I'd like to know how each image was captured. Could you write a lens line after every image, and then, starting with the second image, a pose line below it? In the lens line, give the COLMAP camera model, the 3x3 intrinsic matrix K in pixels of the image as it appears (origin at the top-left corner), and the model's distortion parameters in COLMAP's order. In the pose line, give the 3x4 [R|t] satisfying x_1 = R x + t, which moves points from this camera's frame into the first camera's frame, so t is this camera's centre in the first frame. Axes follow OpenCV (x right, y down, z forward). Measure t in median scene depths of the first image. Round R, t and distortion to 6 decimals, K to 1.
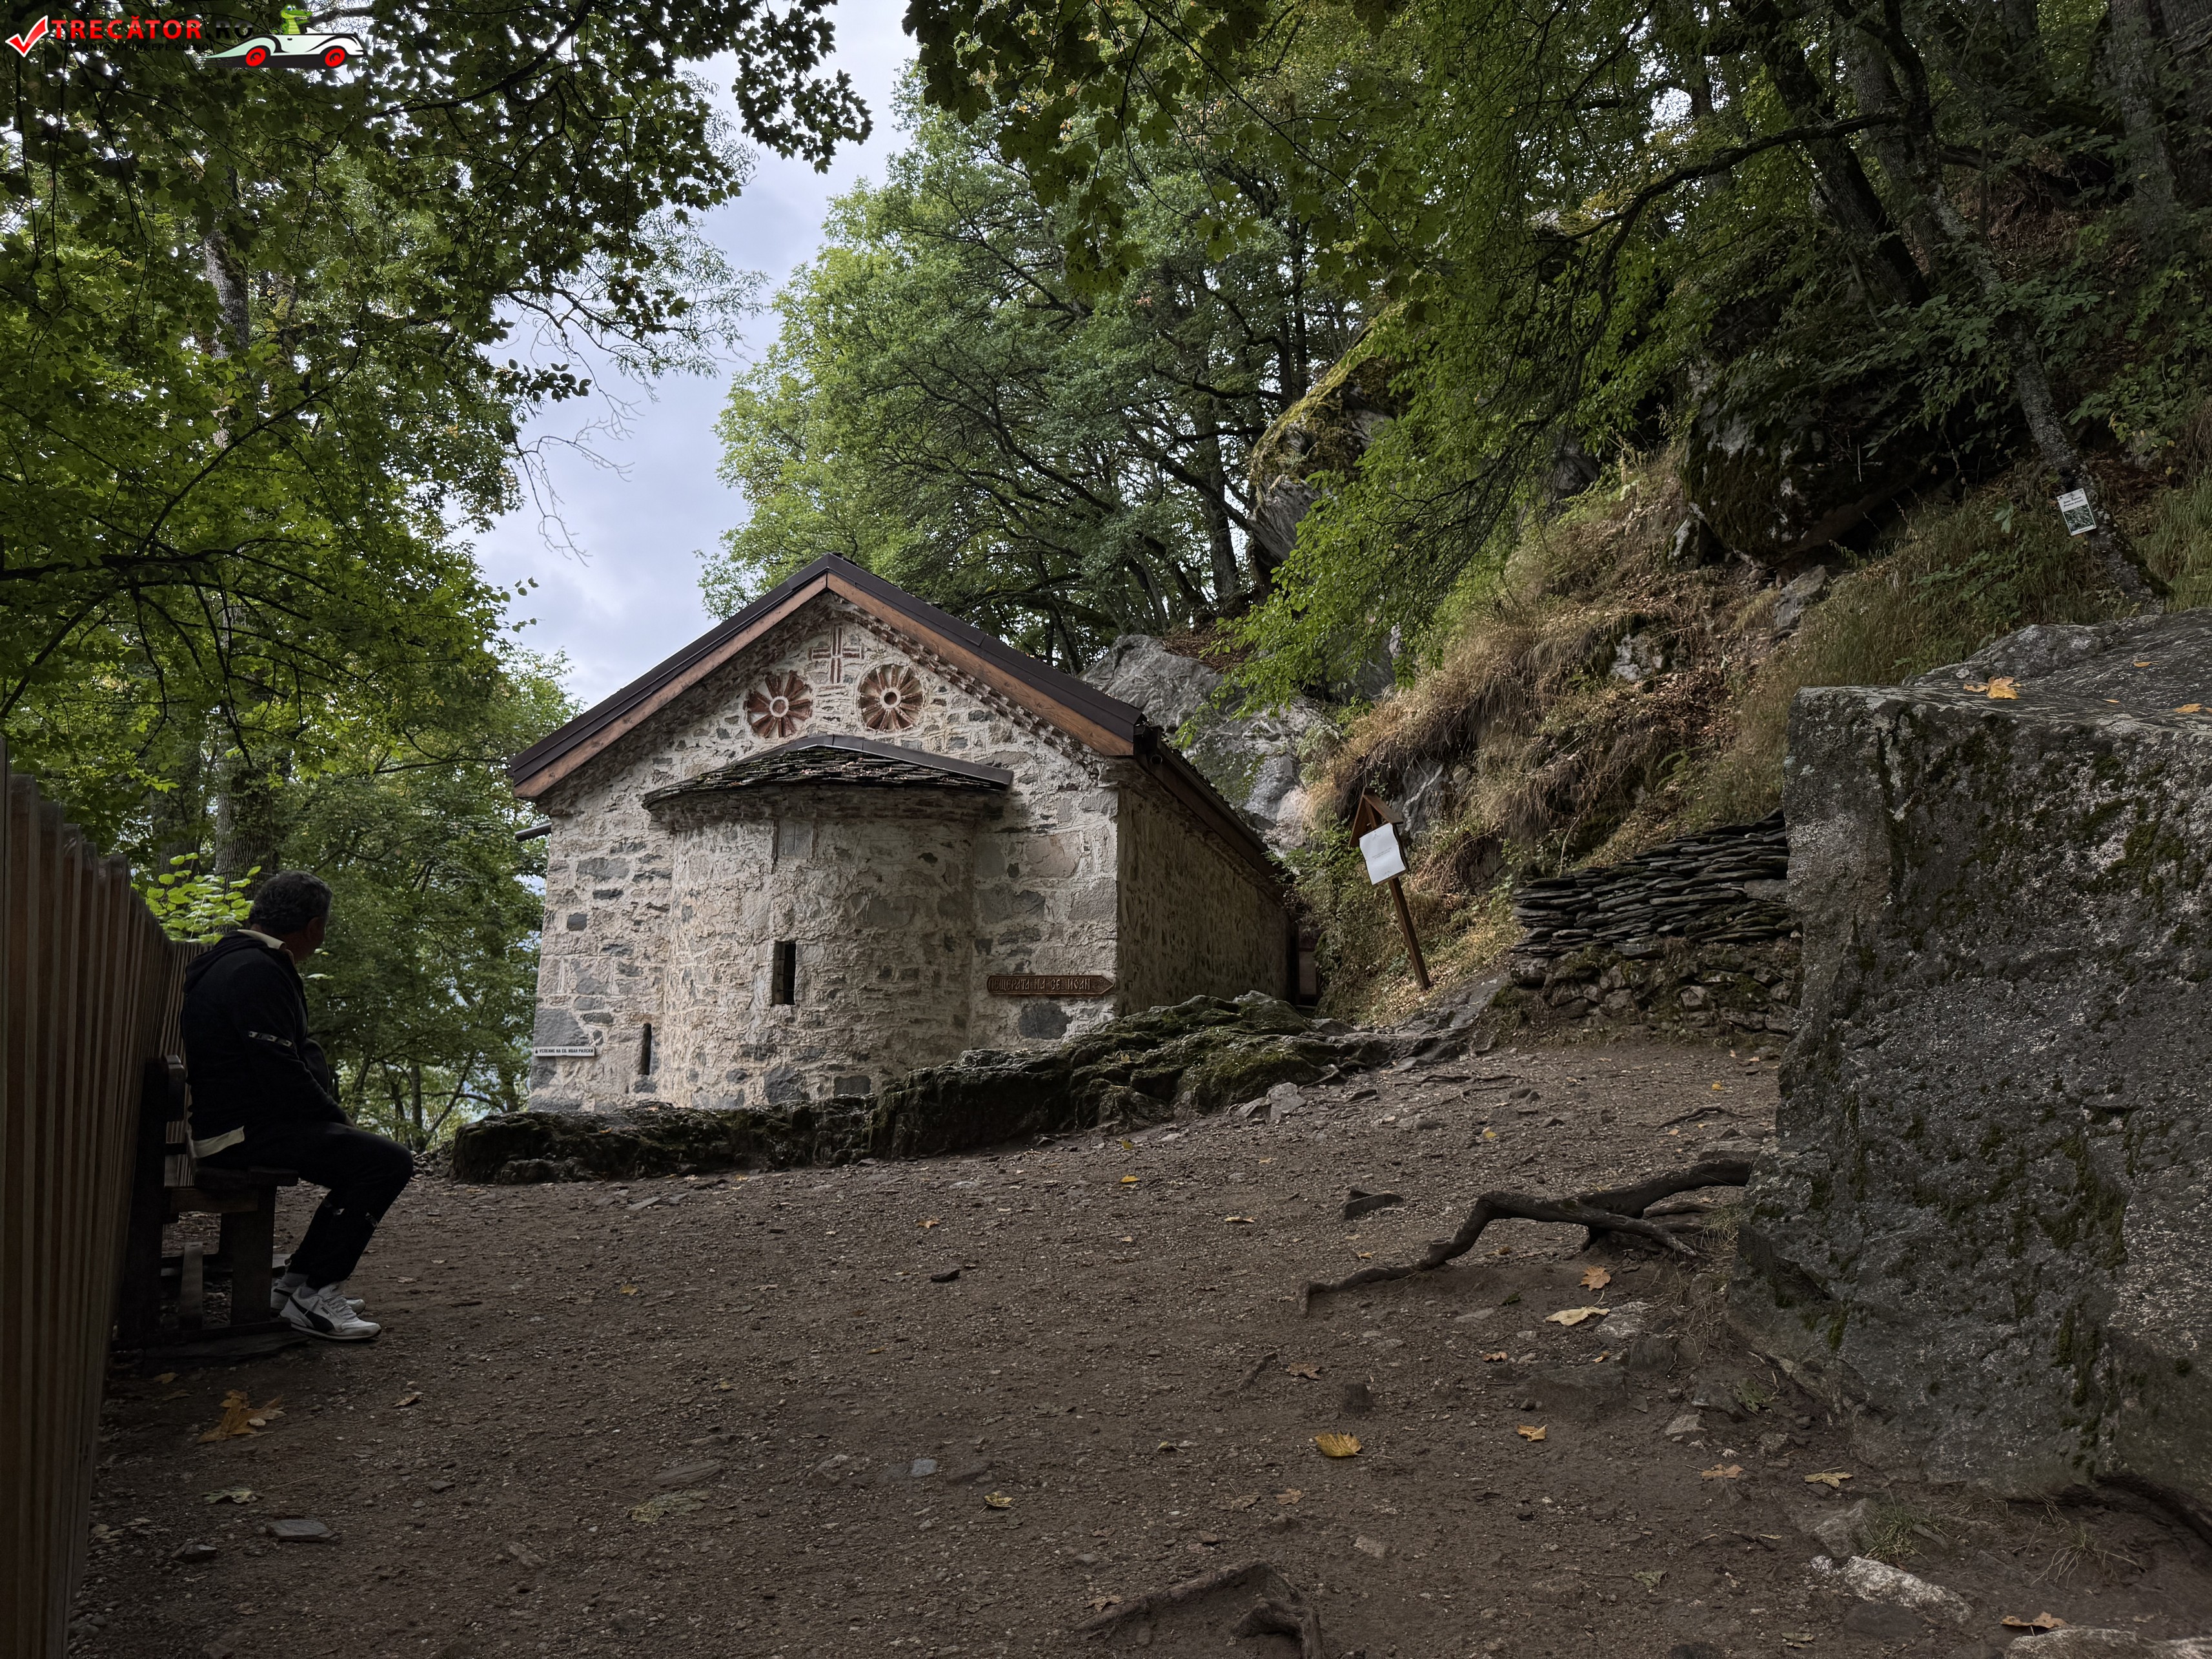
lens RADIAL K [[1523.3, 0, 1106.0], [0, 1523.3, 829.5], [0, 0, 1]] dist [0.124046, -0.001481]
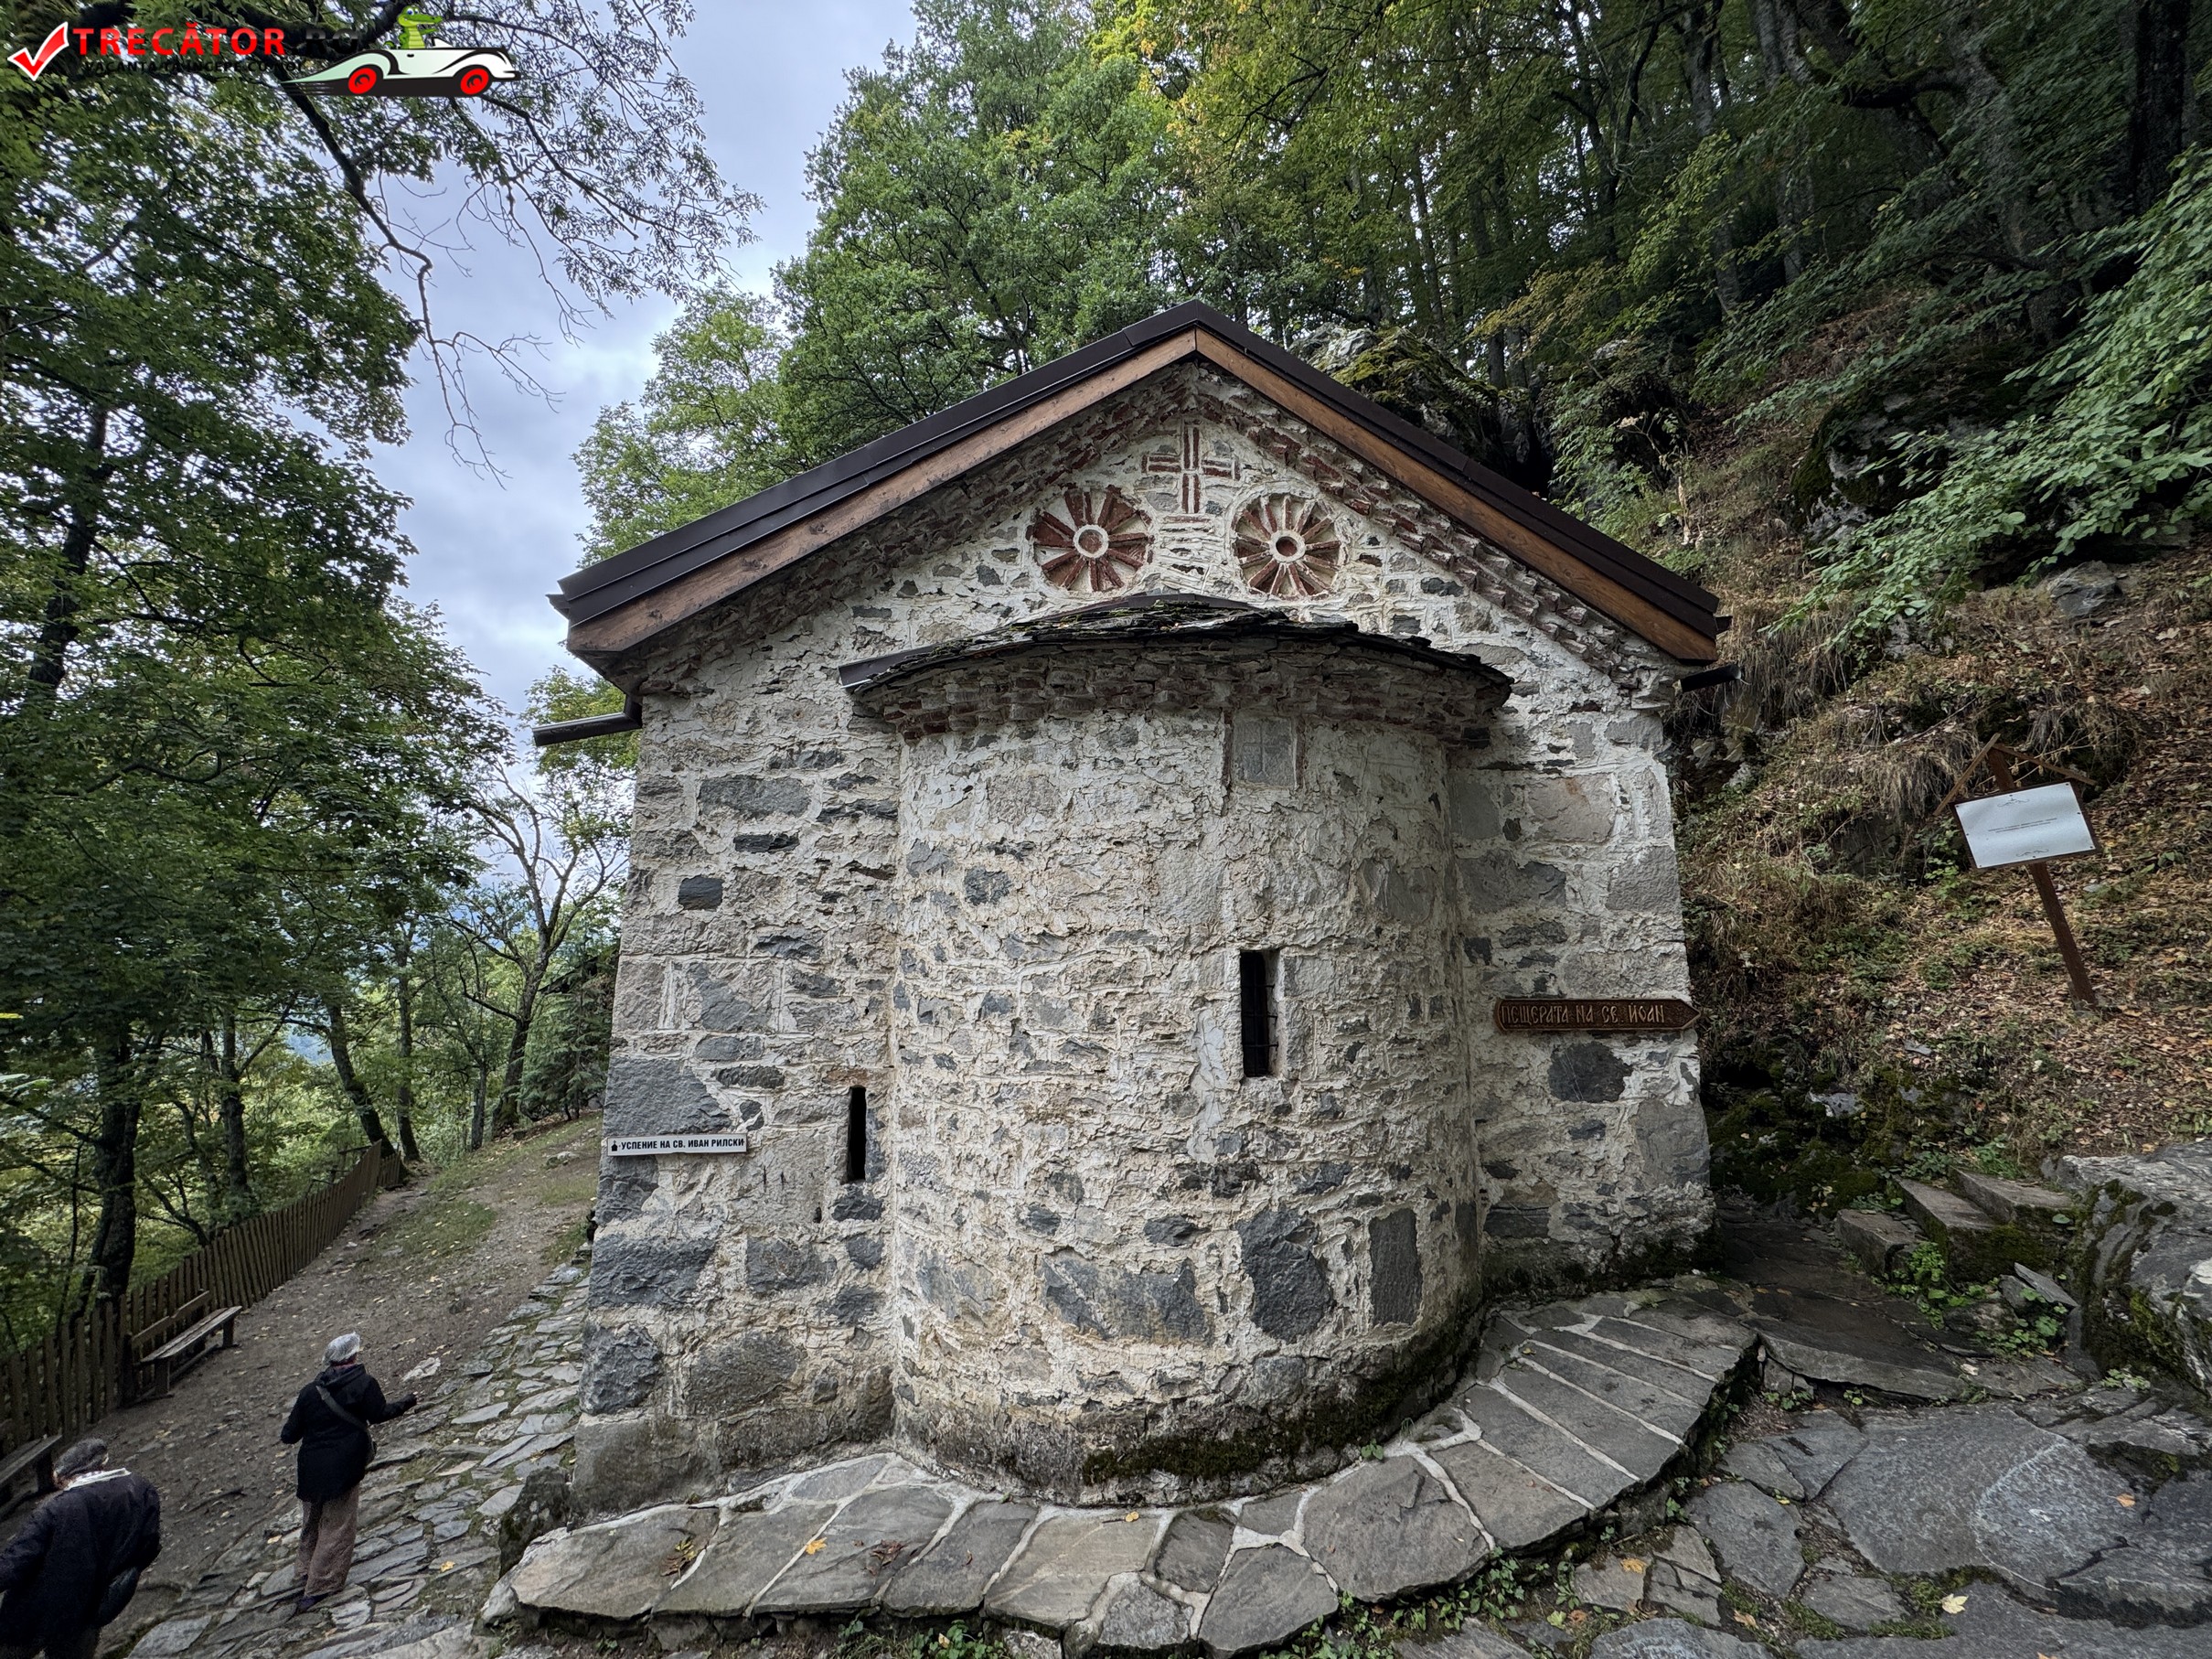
lens RADIAL K [[876.3, 0, 1107.9], [0, 876.3, 824.2], [0, 0, 1]] dist [-0.000158, -0.000620]
pose [[0.929728, 0.043608, 0.365655, -0.347920], [-0.045053, 0.998974, -0.004583, 0.033643], [-0.365480, -0.012213, 0.930739, 0.719293]]
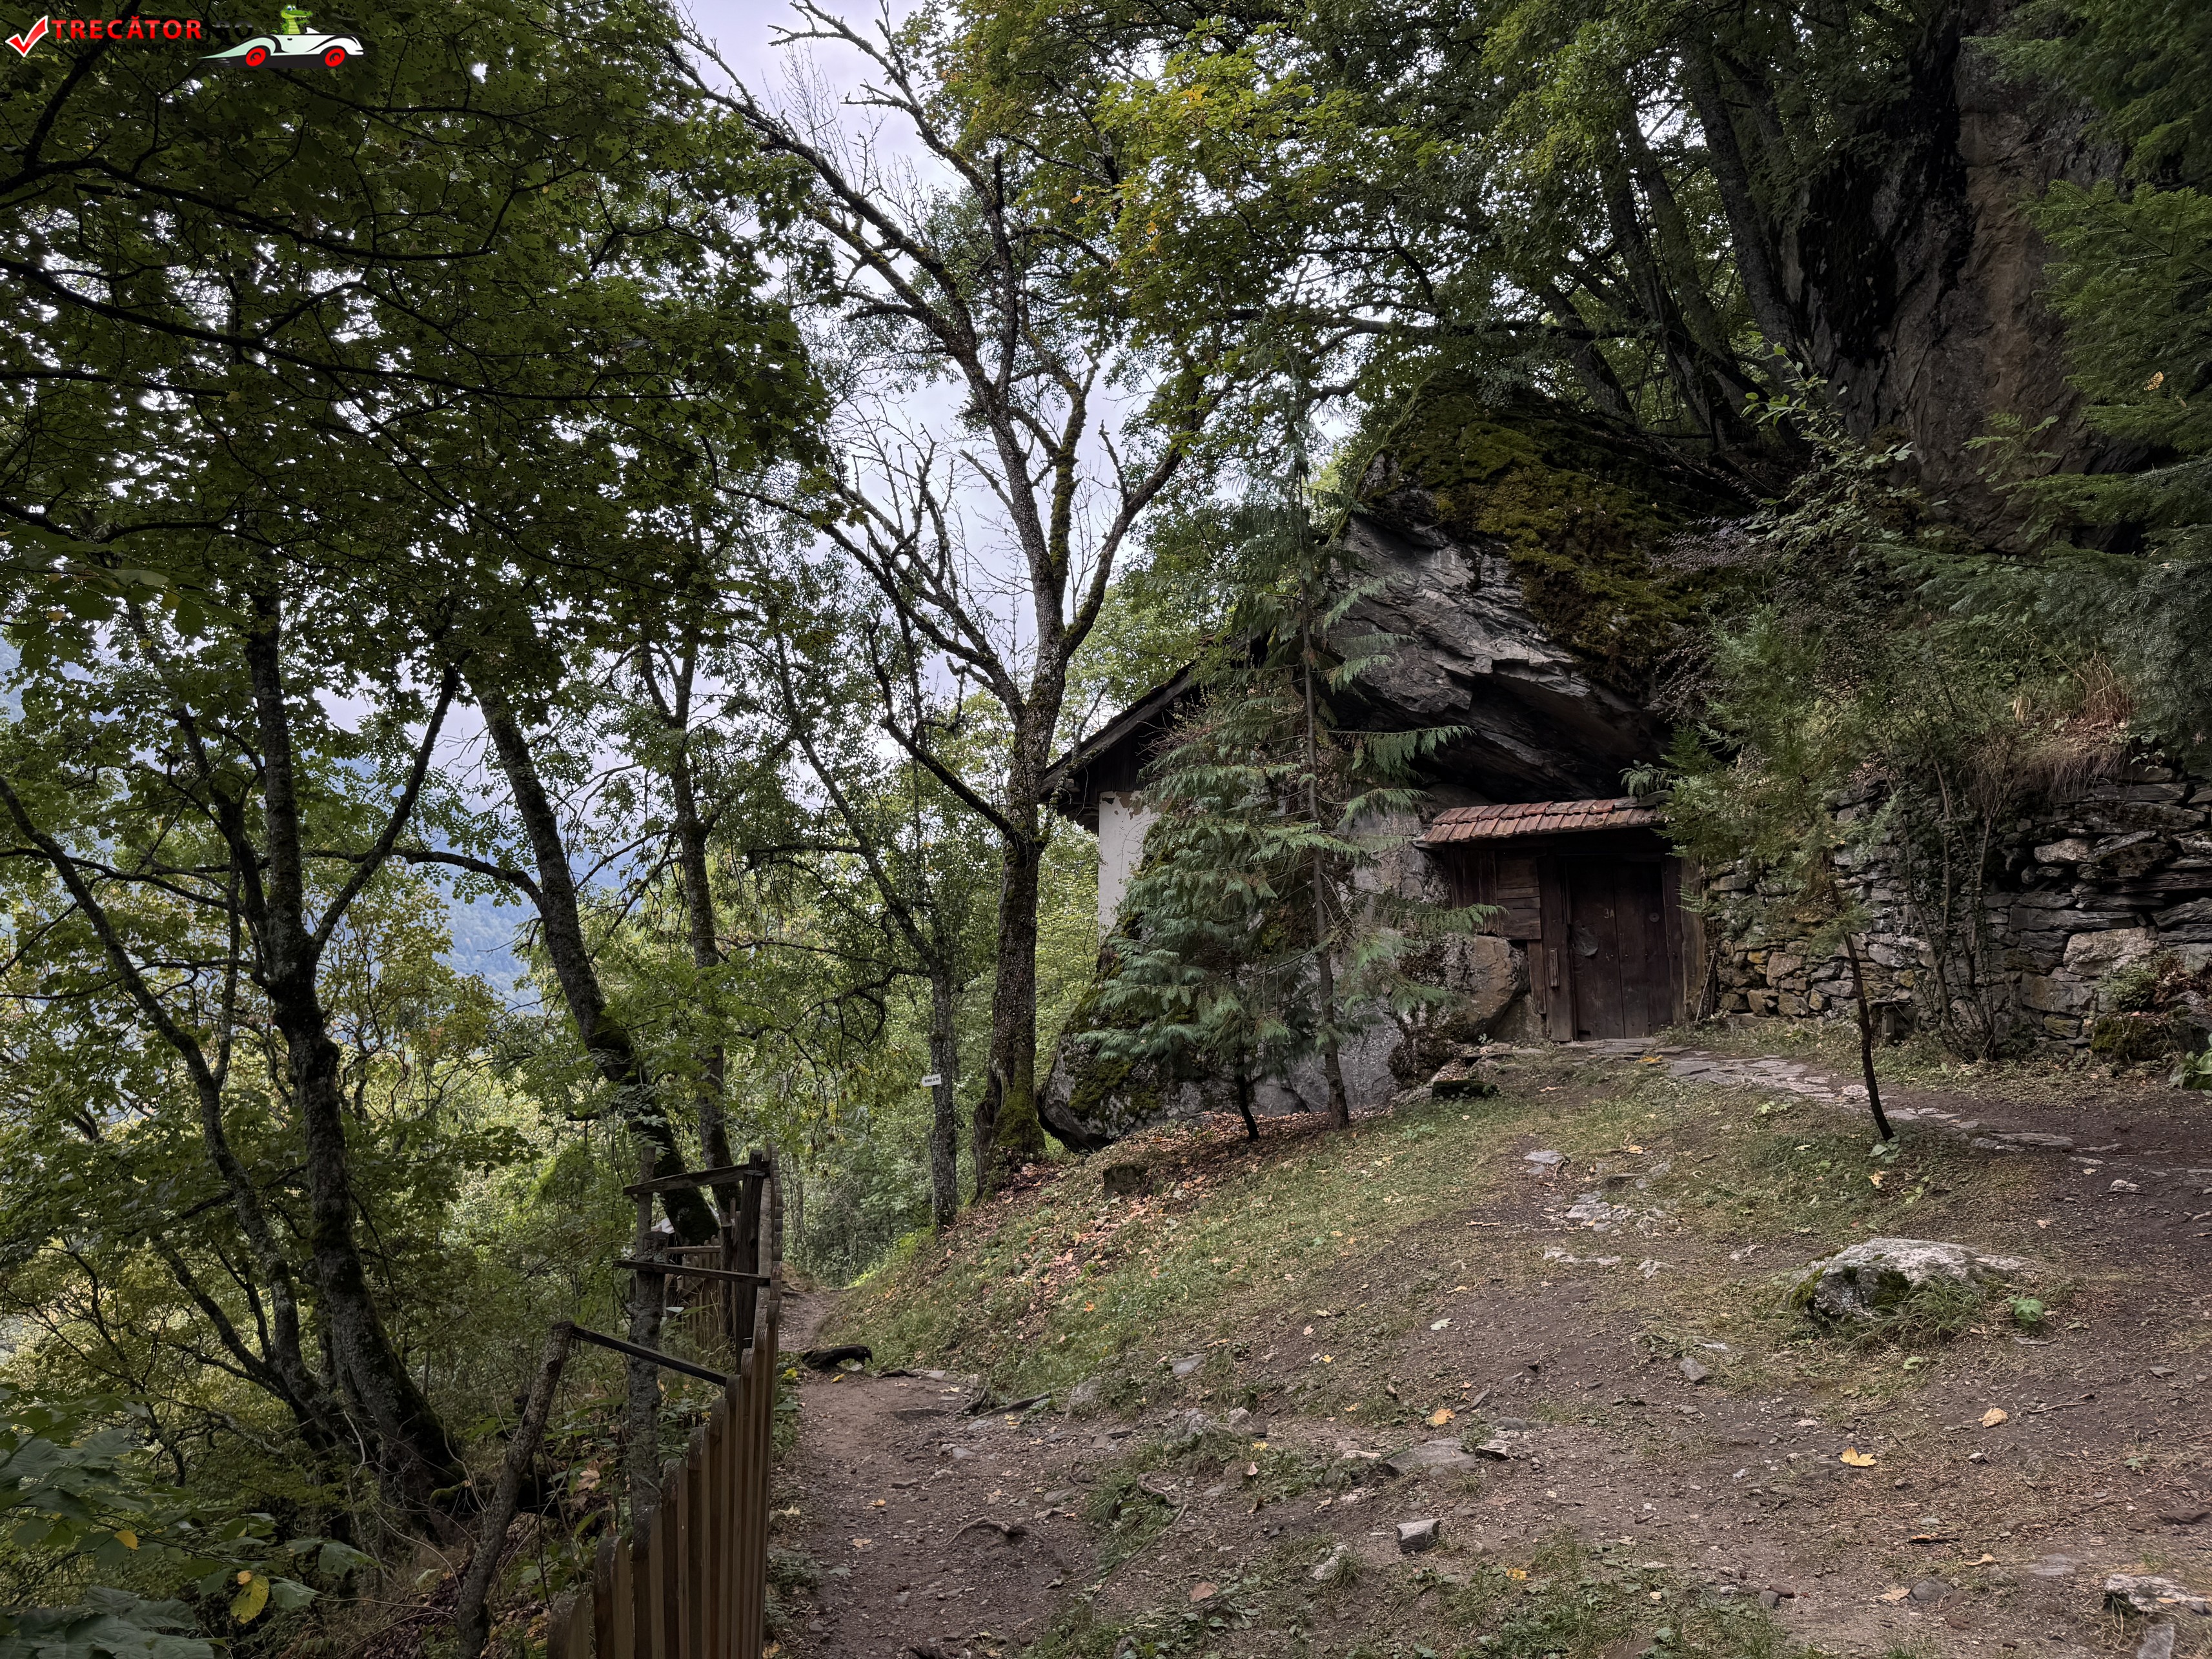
lens RADIAL K [[1535.0, 0, 1117.9], [0, 1535.0, 819.7], [0, 0, 1]] dist [0.171989, -0.347146]
pose [[0.999485, -0.017546, 0.026877, -0.778147], [0.015717, 0.997641, 0.066824, 0.421846], [-0.027986, -0.066367, 0.997403, 1.863190]]
